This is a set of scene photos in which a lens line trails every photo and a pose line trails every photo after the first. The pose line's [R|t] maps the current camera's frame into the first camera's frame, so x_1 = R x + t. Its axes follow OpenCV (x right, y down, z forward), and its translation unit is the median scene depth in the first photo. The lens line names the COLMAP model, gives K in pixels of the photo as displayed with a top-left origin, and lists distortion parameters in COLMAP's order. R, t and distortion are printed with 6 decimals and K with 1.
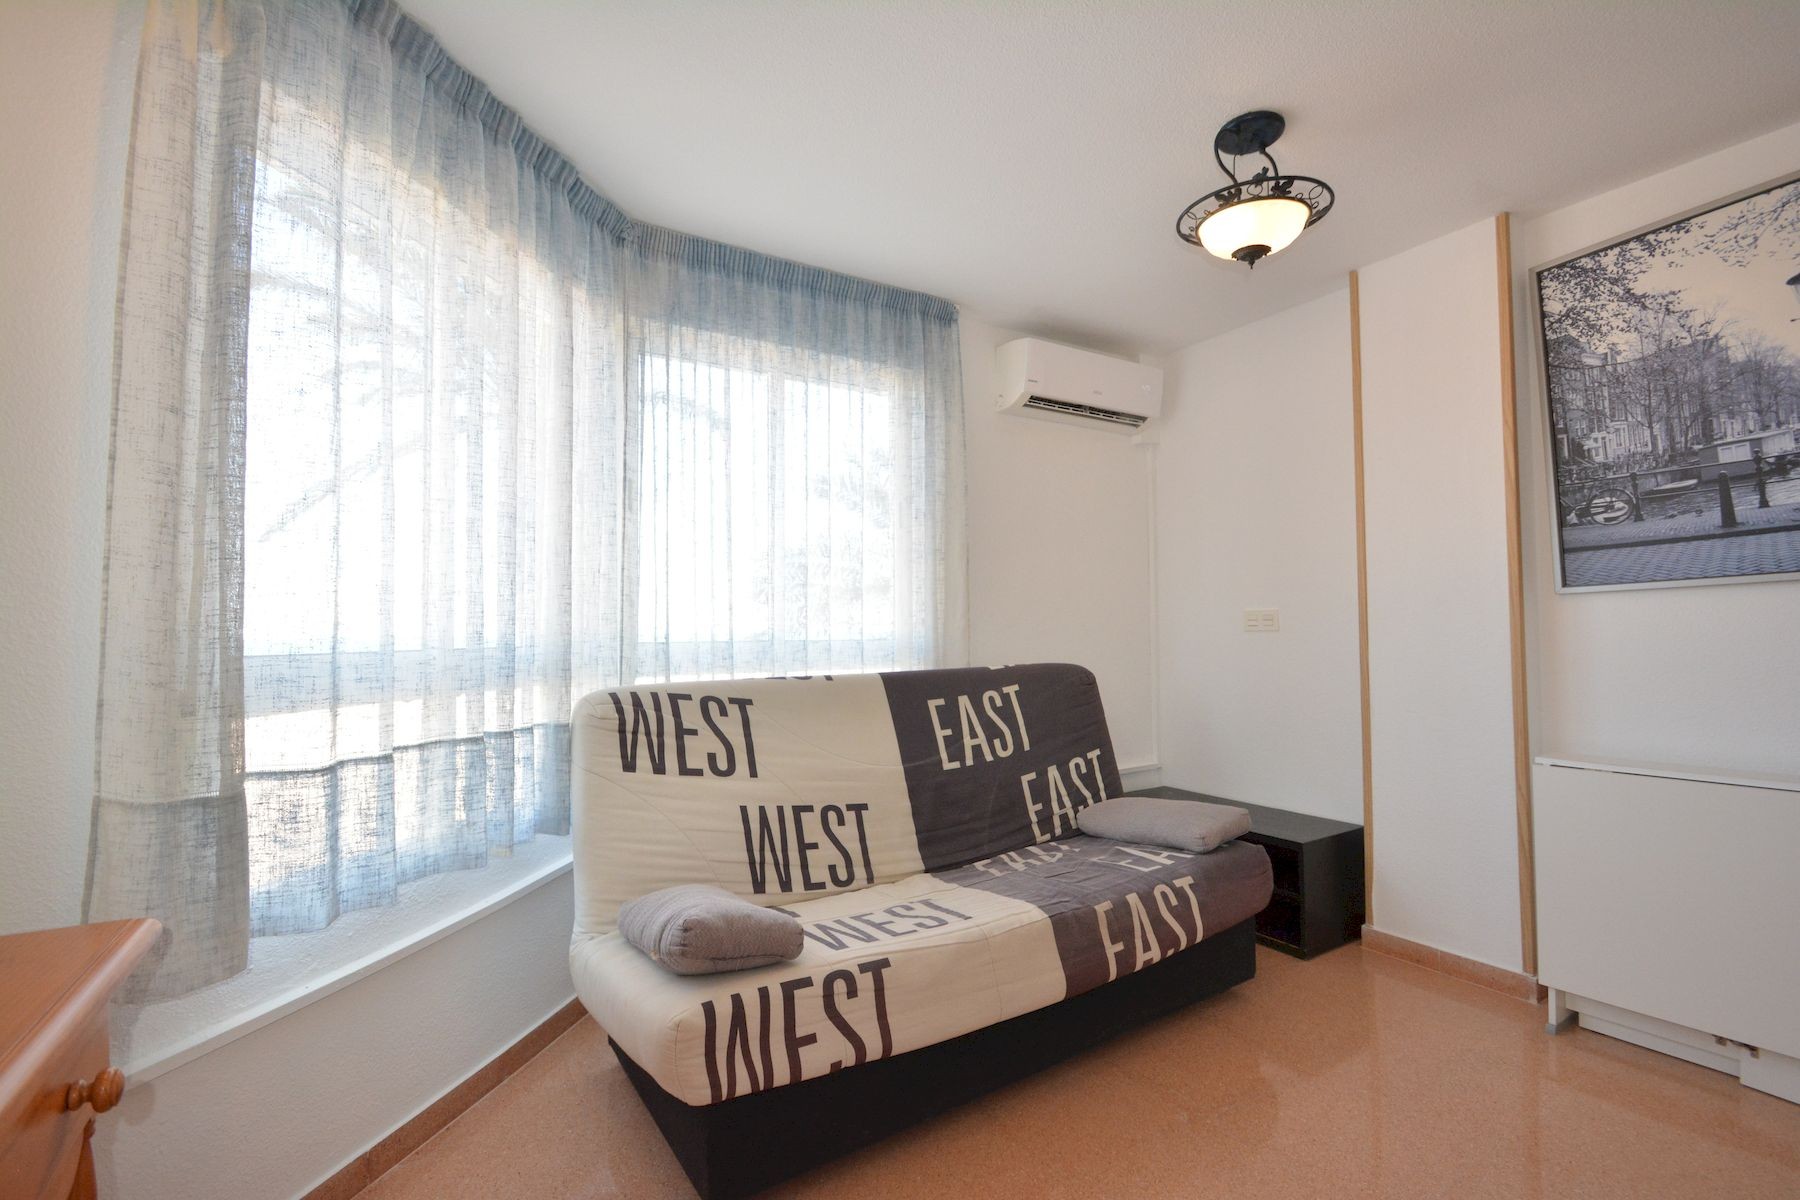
lens RADIAL K [[791.1, 0, 900.1], [0, 791.1, 605.6], [0, 0, 1]] dist [0.002230, -0.010320]
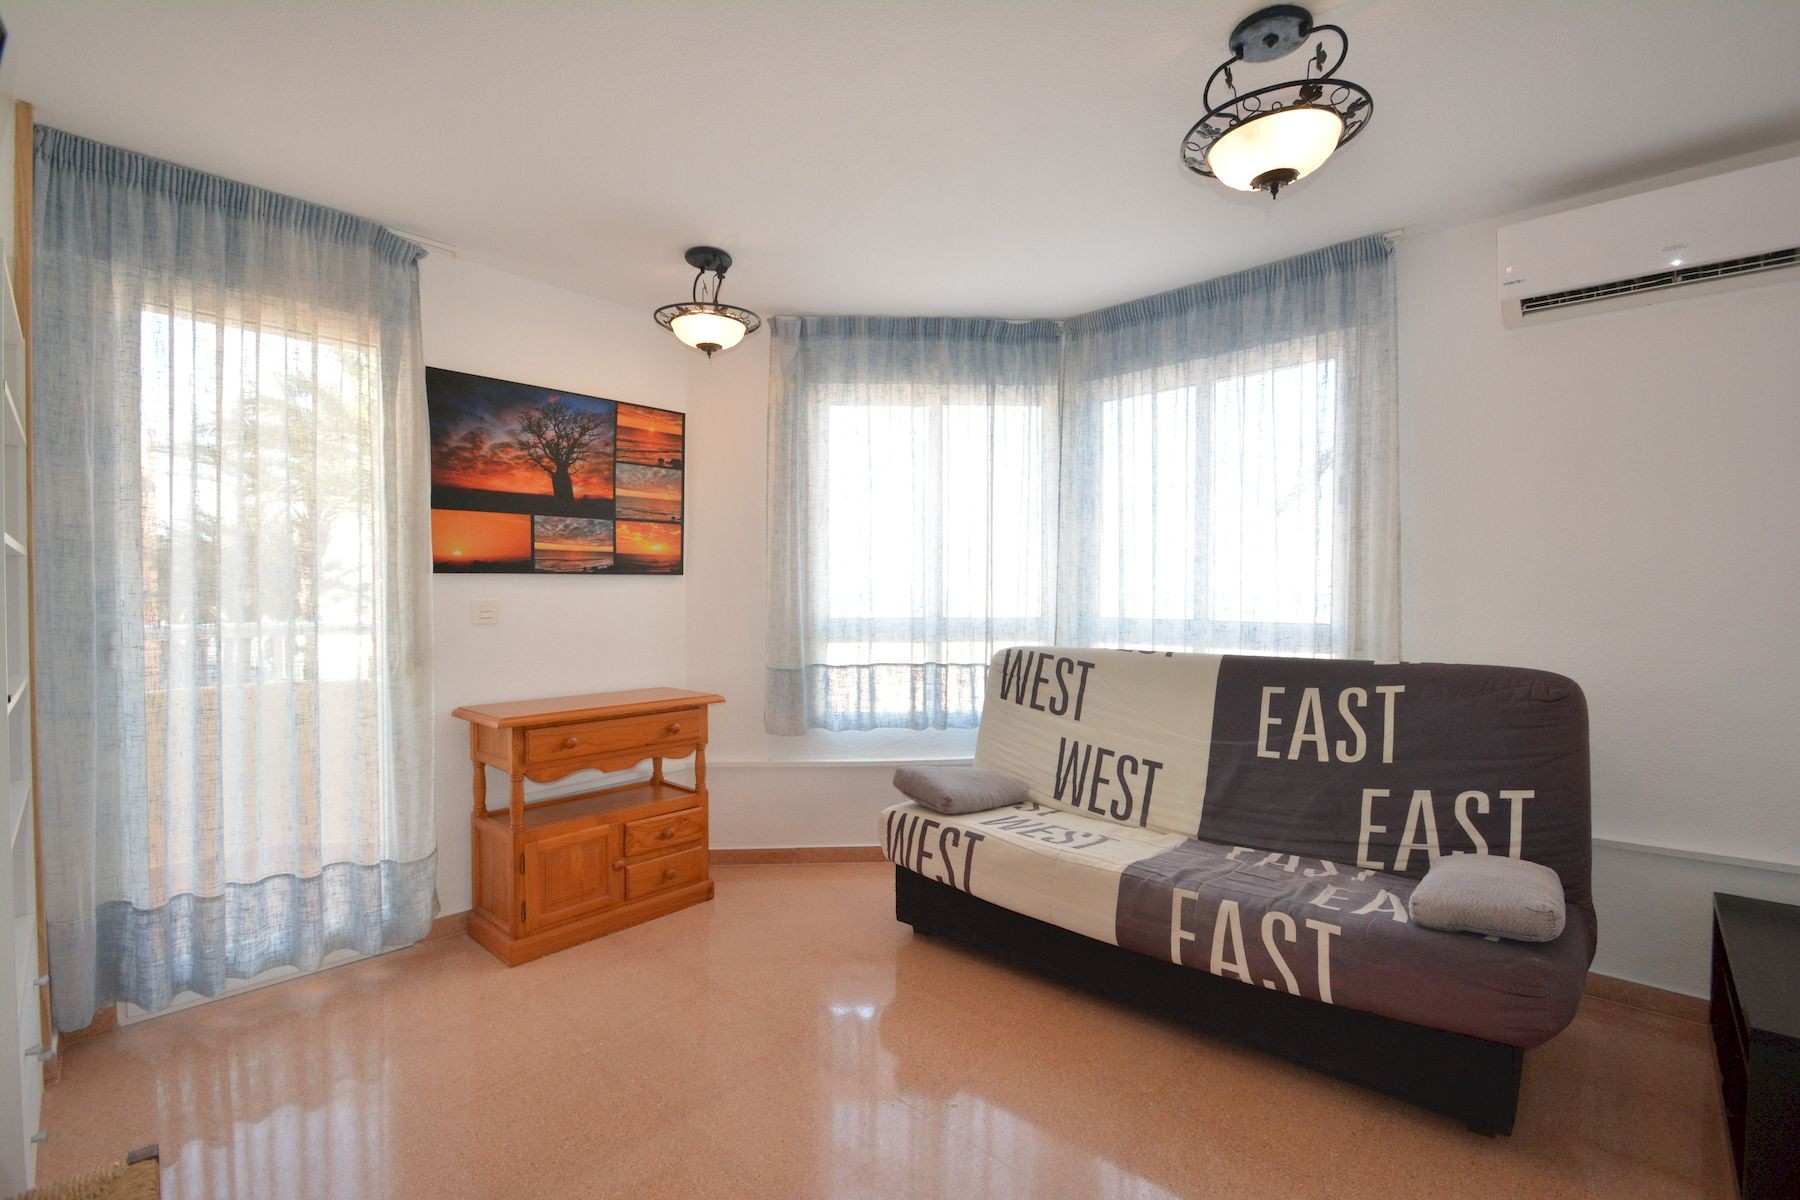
lens RADIAL K [[791.1, 0, 900.1], [0, 791.1, 605.6], [0, 0, 1]] dist [0.002230, -0.010320]
pose [[0.264344, 0.026905, -0.964053, 1.027718], [0.028987, 0.998938, 0.035826, -0.037393], [0.963993, -0.037415, 0.263283, 0.347731]]
